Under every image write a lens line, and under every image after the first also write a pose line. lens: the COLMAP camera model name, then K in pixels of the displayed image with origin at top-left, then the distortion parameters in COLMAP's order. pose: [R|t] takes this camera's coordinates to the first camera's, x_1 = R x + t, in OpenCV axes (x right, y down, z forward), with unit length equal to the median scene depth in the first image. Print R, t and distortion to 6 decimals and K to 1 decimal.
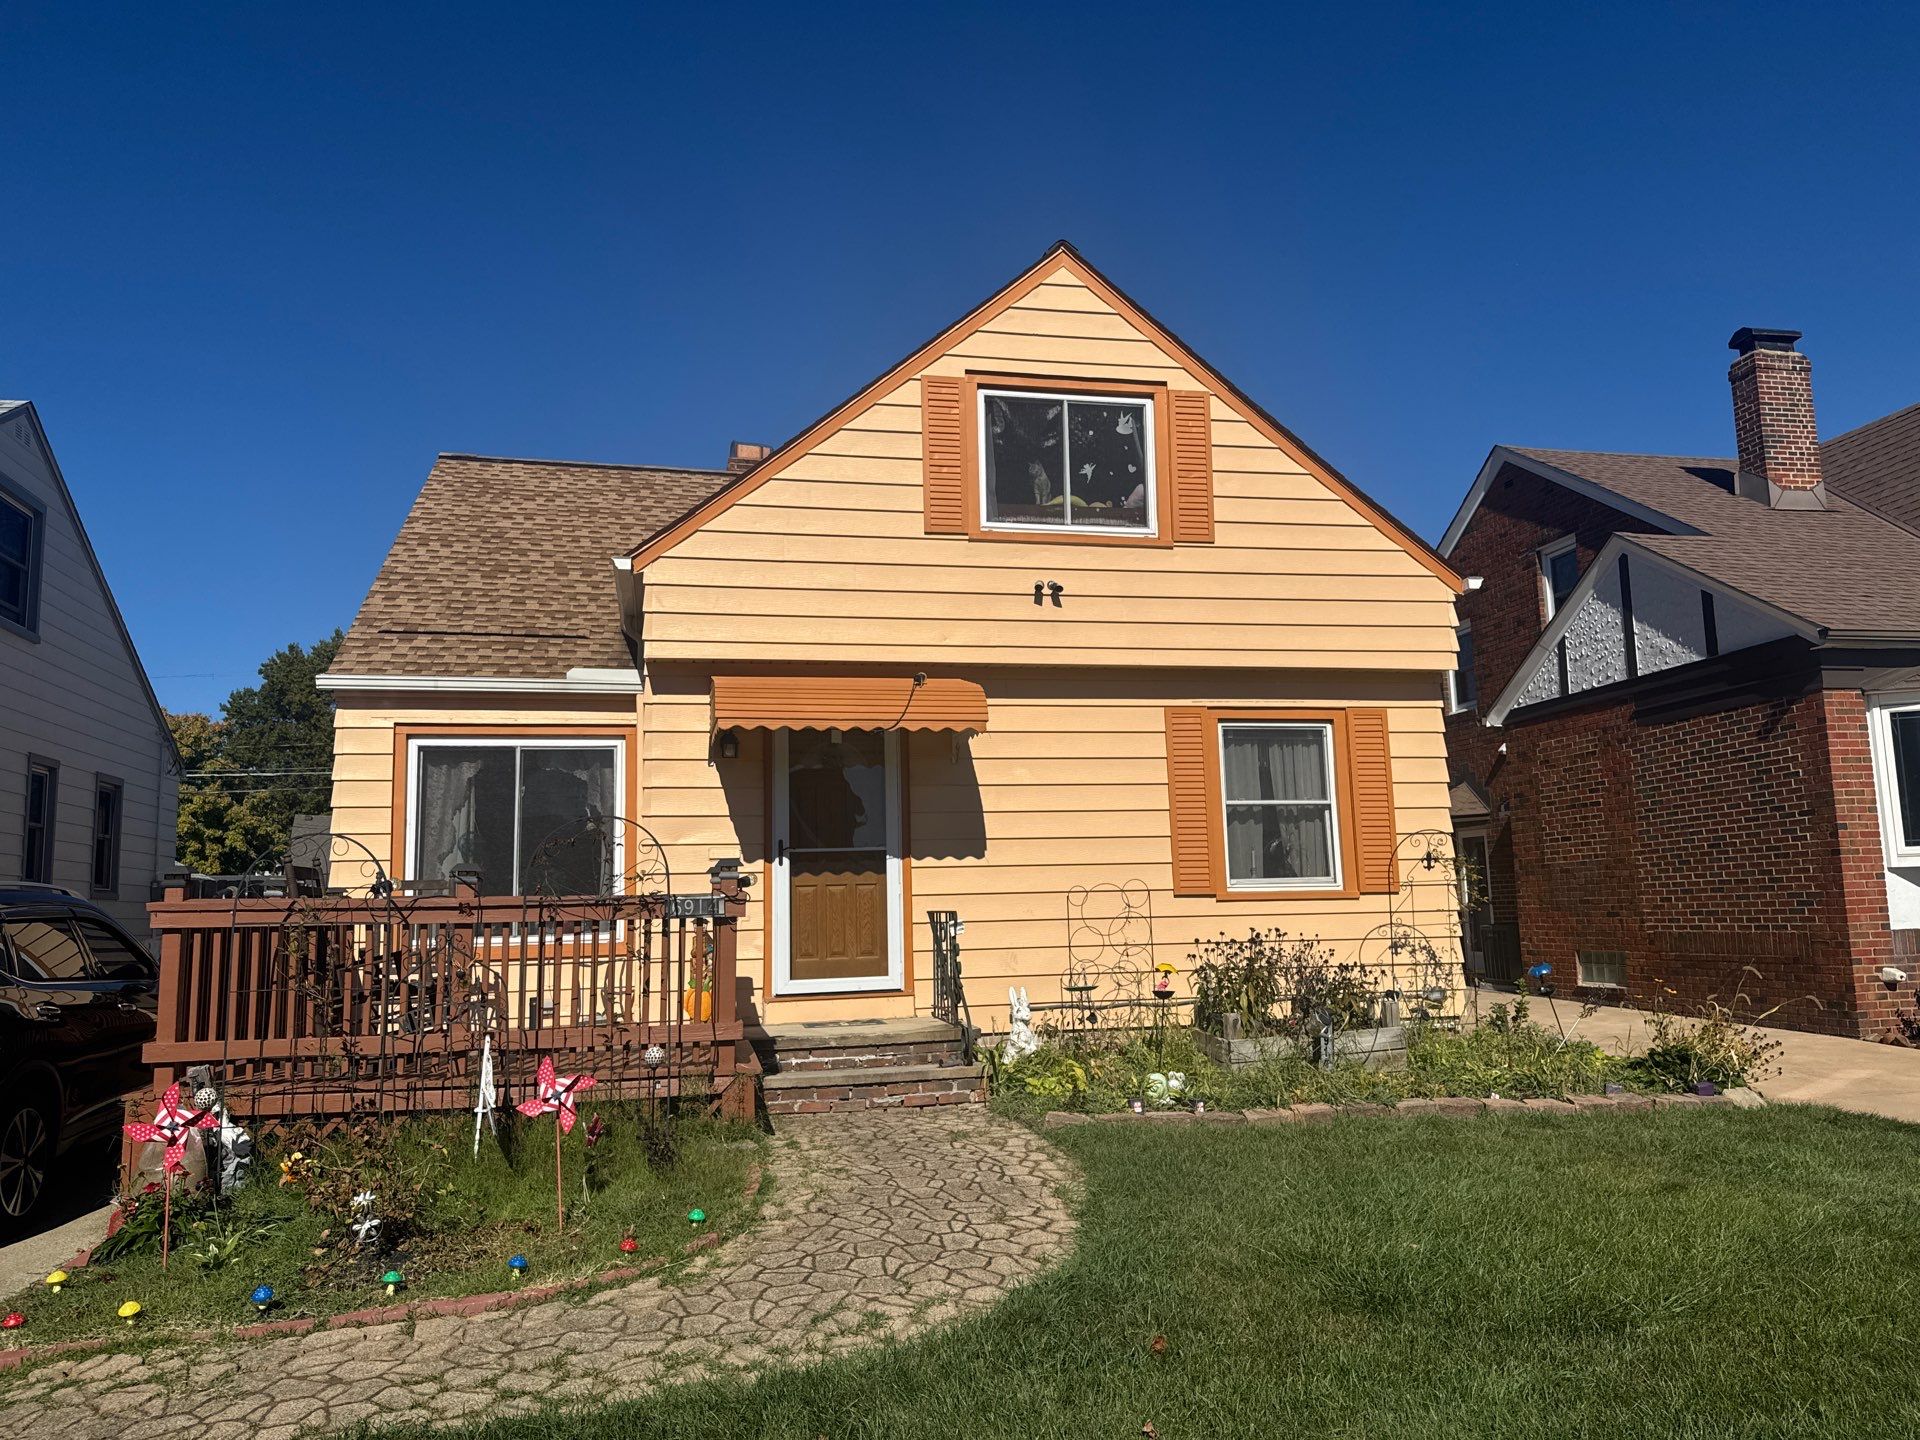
lens RADIAL K [[1339.9, 0, 960.0], [0, 1339.9, 720.0], [0, 0, 1]] dist [0.043542, -0.060087]
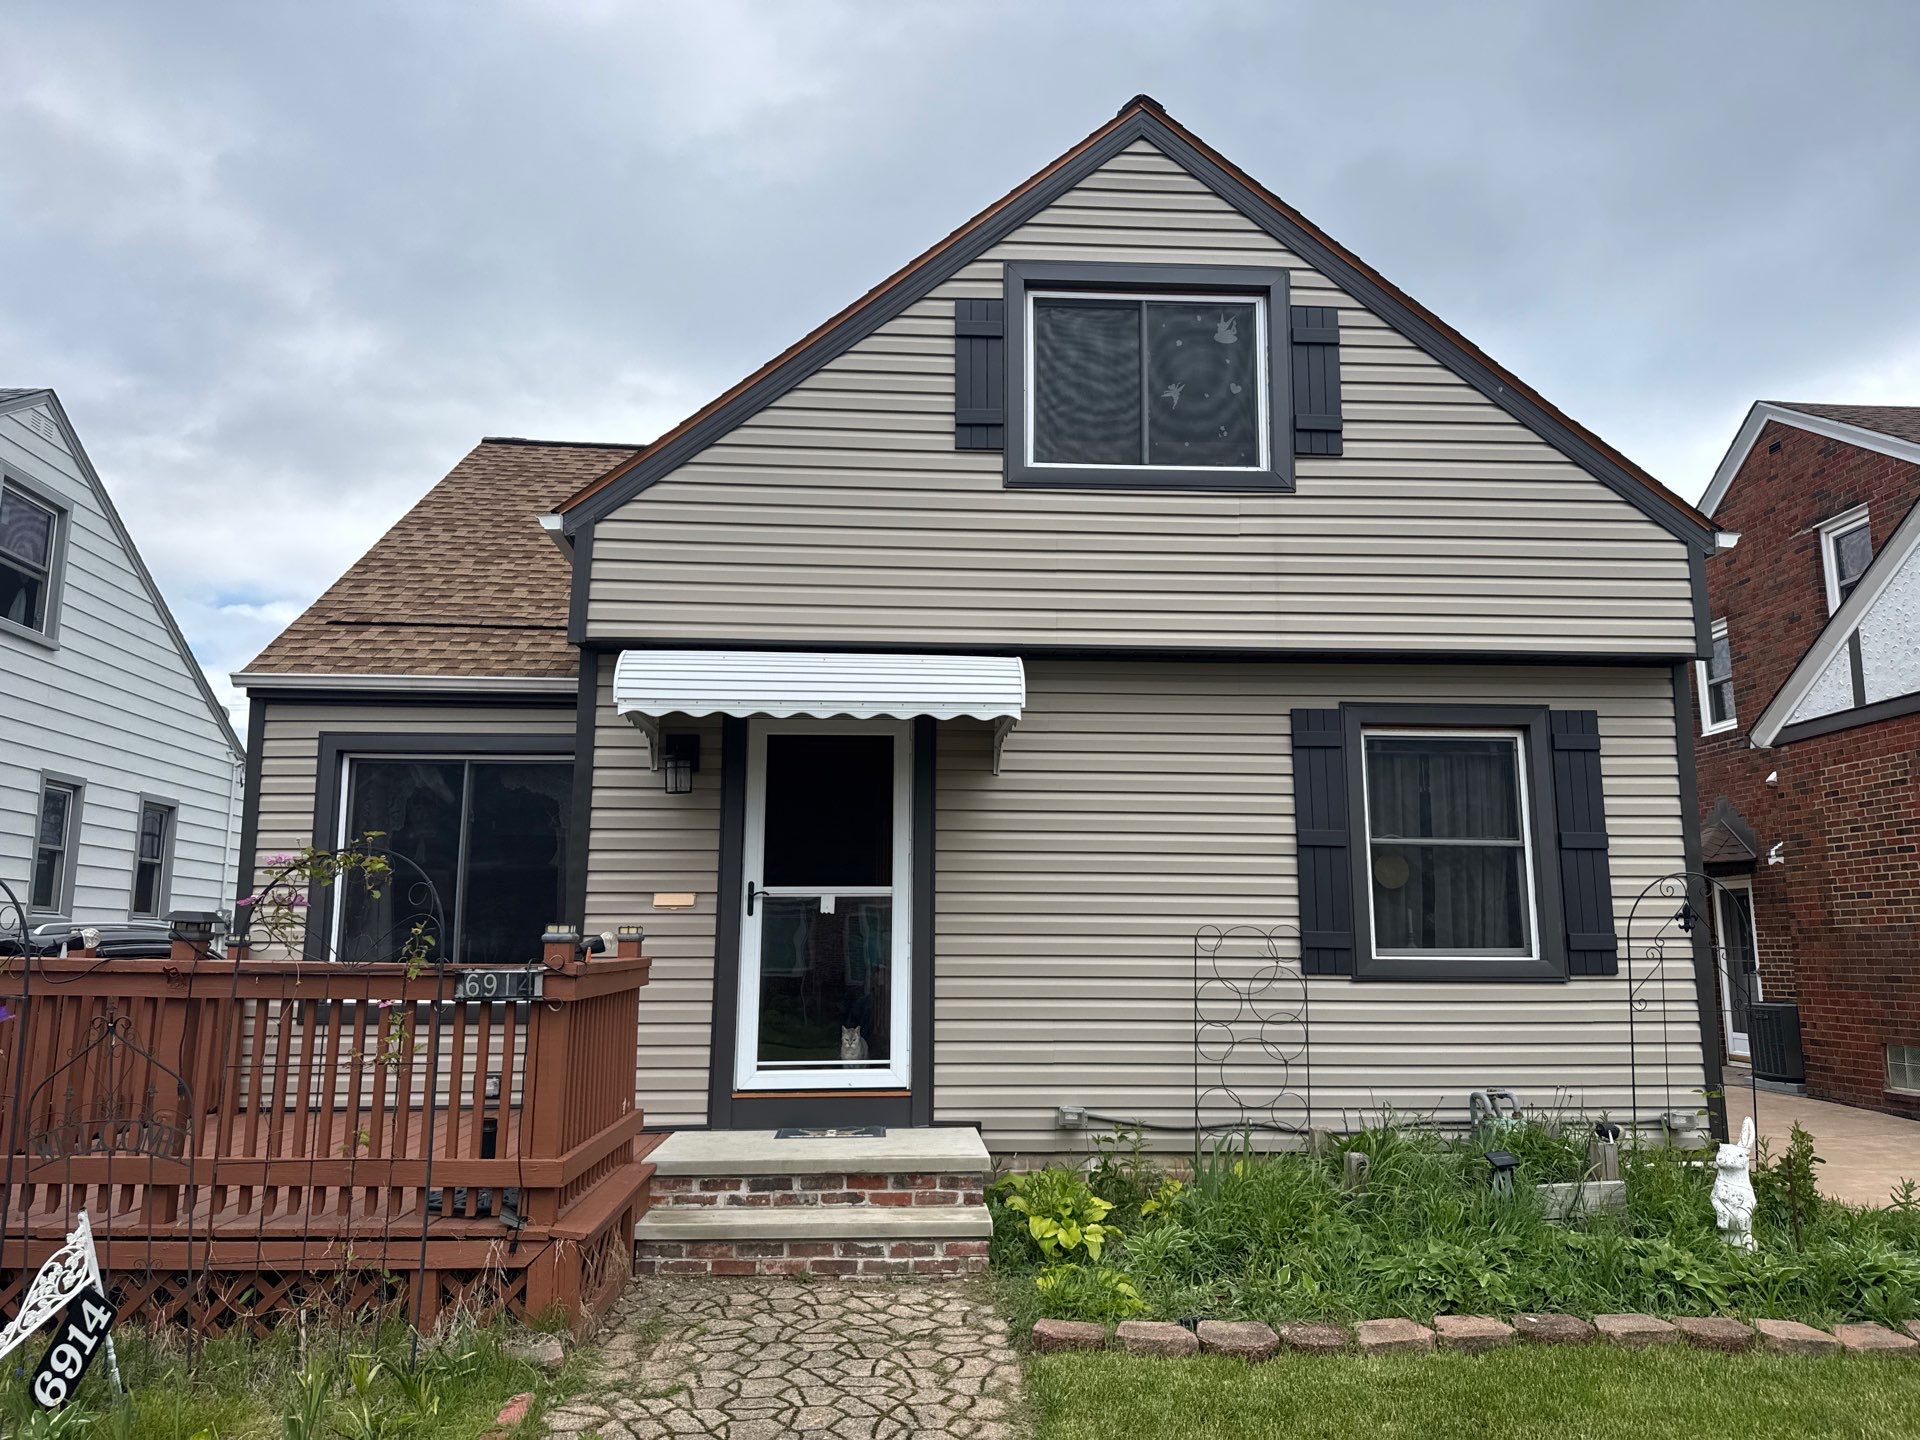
lens RADIAL K [[1315.7, 0, 960.0], [0, 1315.7, 720.0], [0, 0, 1]] dist [0.071172, -0.105151]
pose [[0.987513, -0.000057, -0.157538, 0.090504], [-0.003910, 0.999683, -0.024876, 0.014447], [0.157489, 0.025181, 0.987200, 0.250287]]
